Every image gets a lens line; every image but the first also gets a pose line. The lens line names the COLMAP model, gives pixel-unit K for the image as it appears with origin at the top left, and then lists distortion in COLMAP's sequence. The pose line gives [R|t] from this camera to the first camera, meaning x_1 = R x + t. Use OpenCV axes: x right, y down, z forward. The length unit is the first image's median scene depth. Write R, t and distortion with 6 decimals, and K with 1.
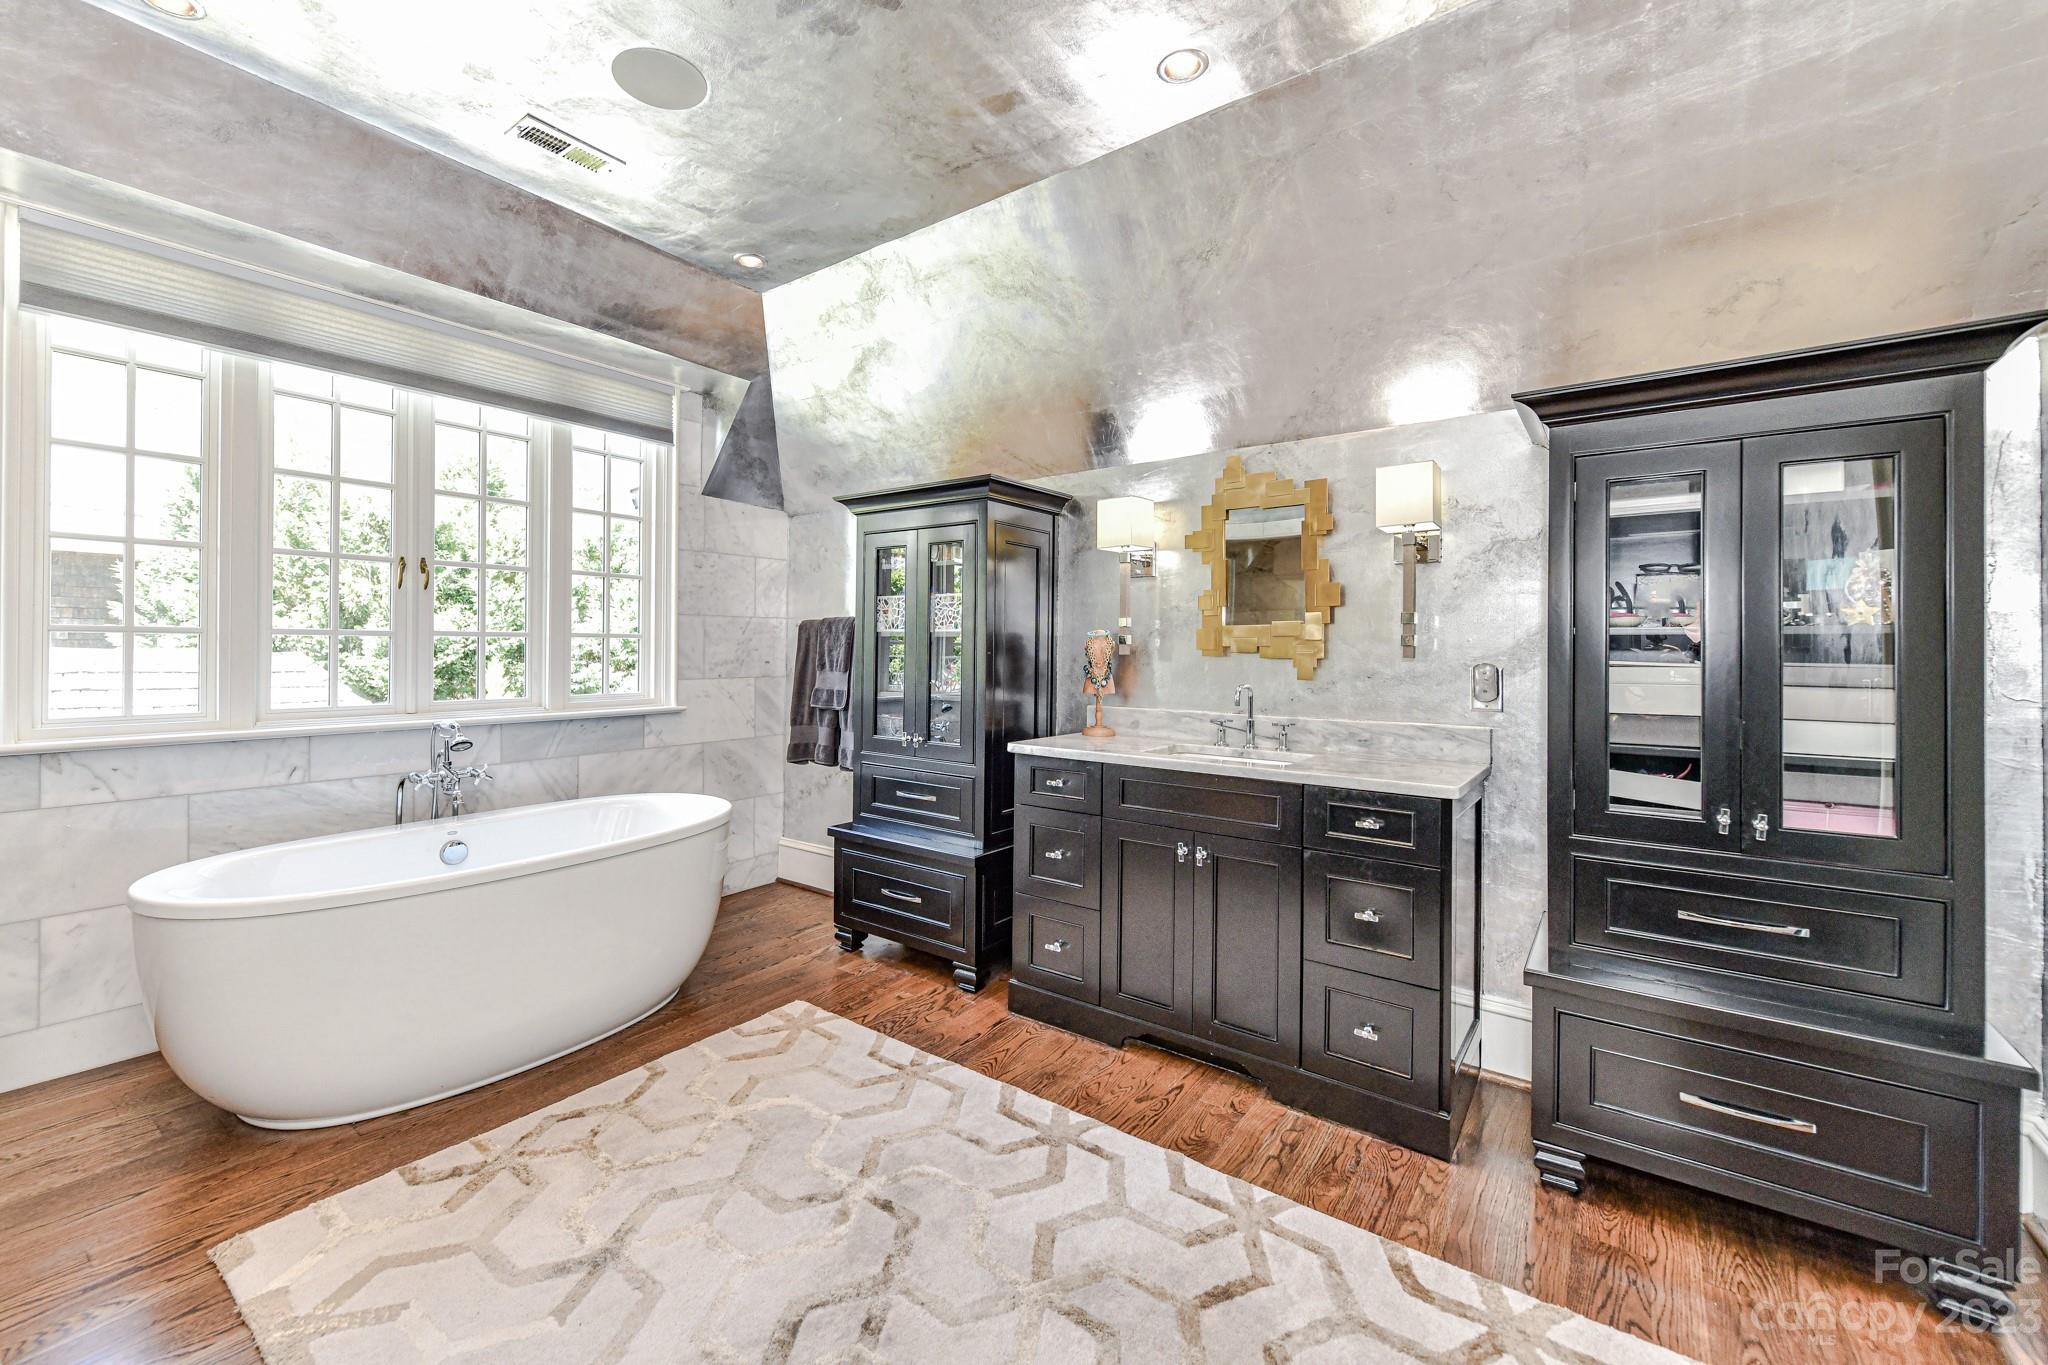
lens RADIAL K [[811.1, 0, 1021.6], [0, 811.1, 649.9], [0, 0, 1]] dist [-0.000297, -0.005127]
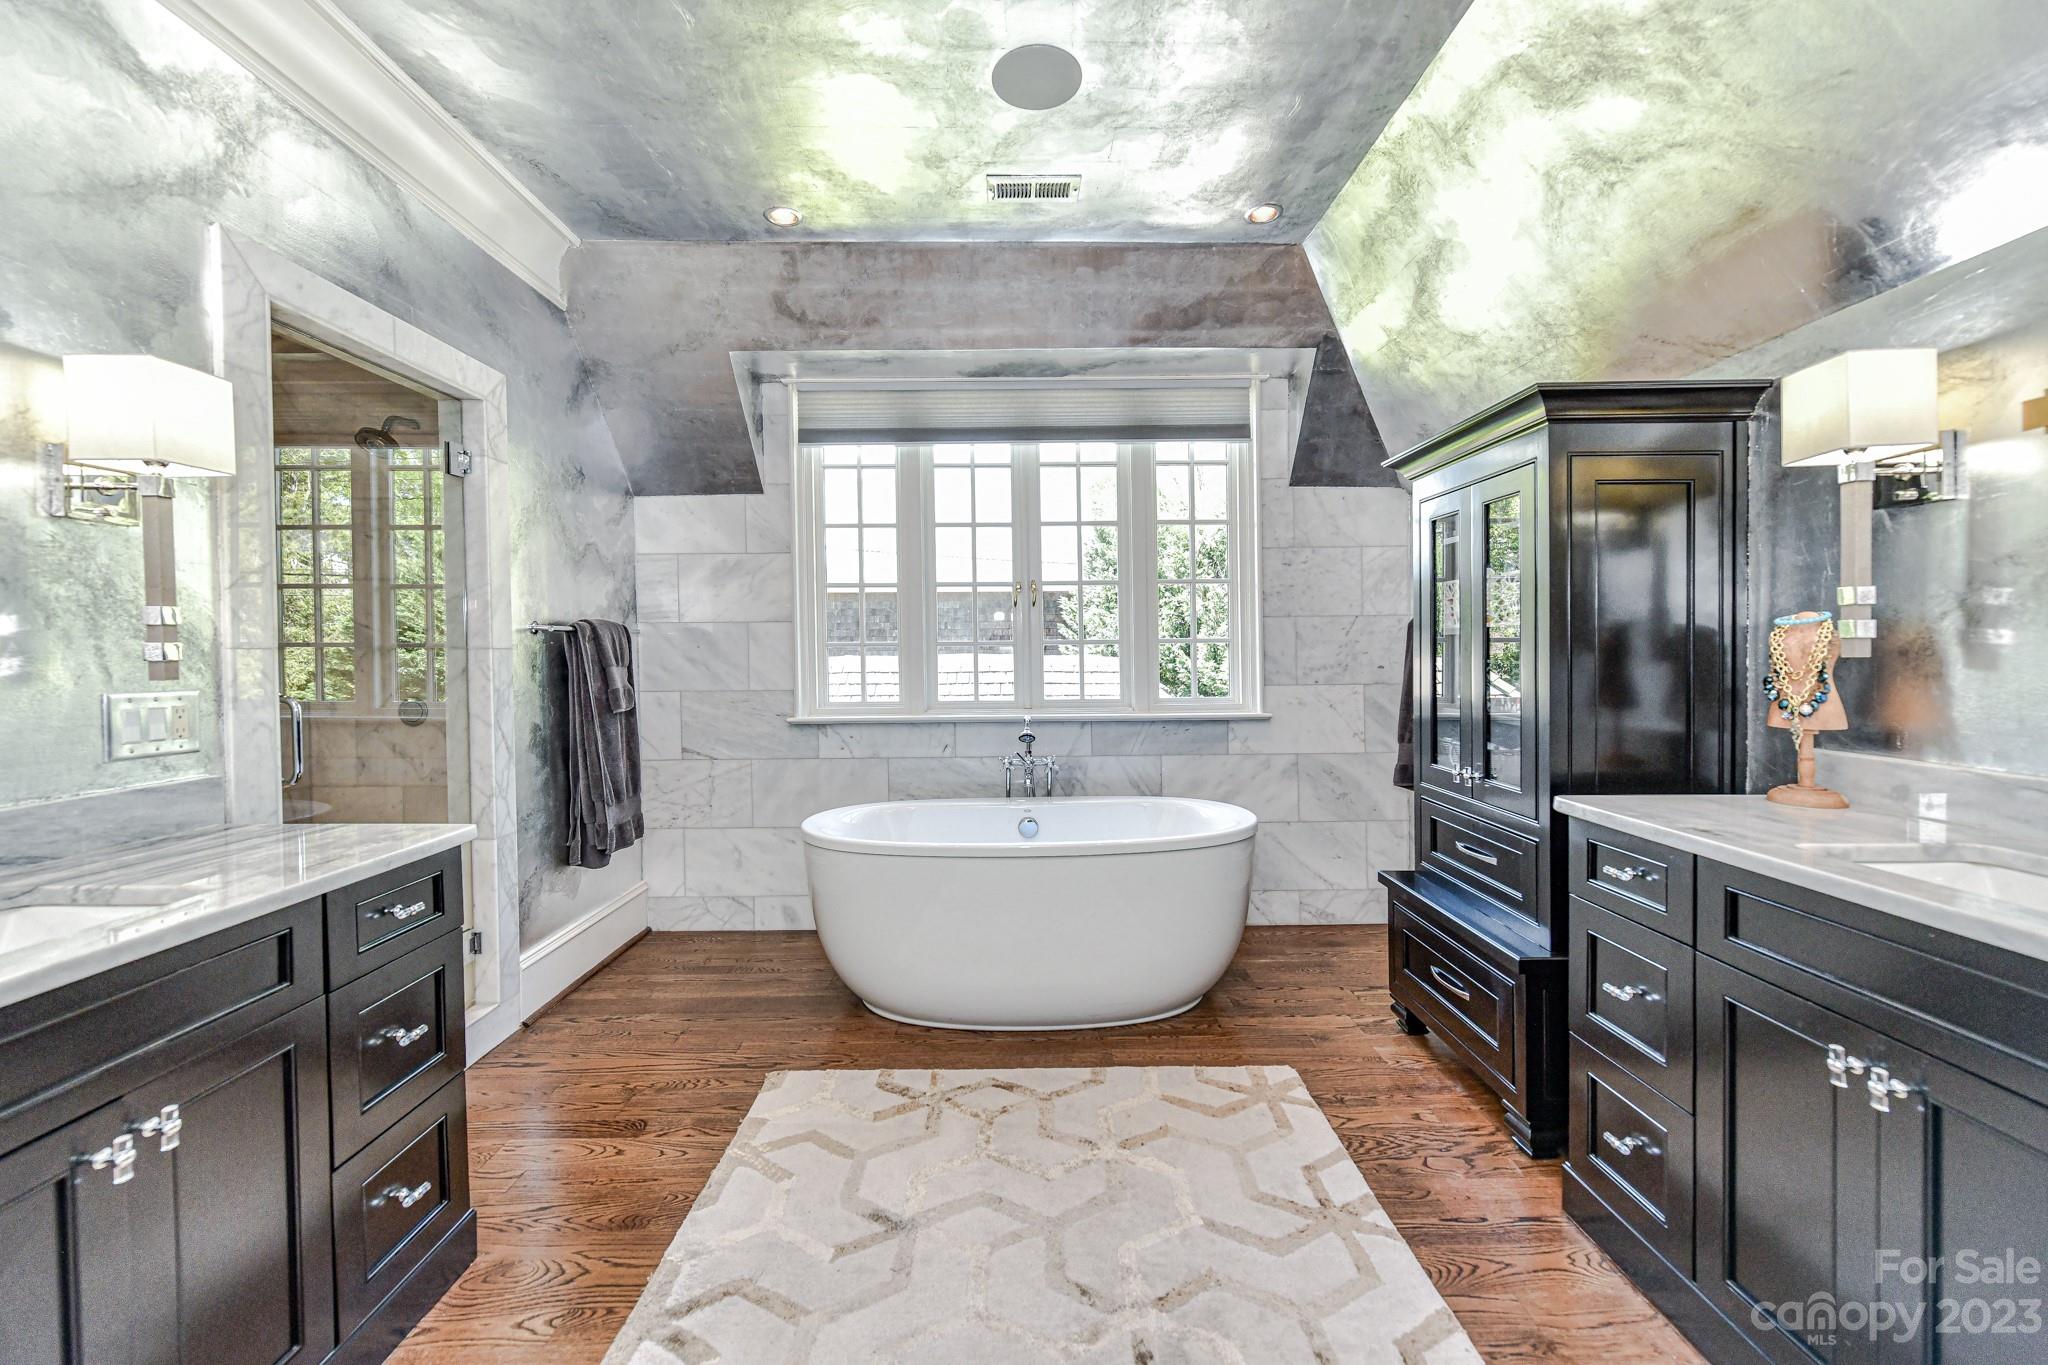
lens RADIAL K [[820.5, 0, 1018.6], [0, 820.5, 664.9], [0, 0, 1]] dist [0.000035, -0.005225]
pose [[0.596775, 0.002185, -0.802406, 0.231532], [0.009838, 0.999901, 0.010039, 0.000348], [0.802349, -0.013885, 0.596694, 0.253198]]
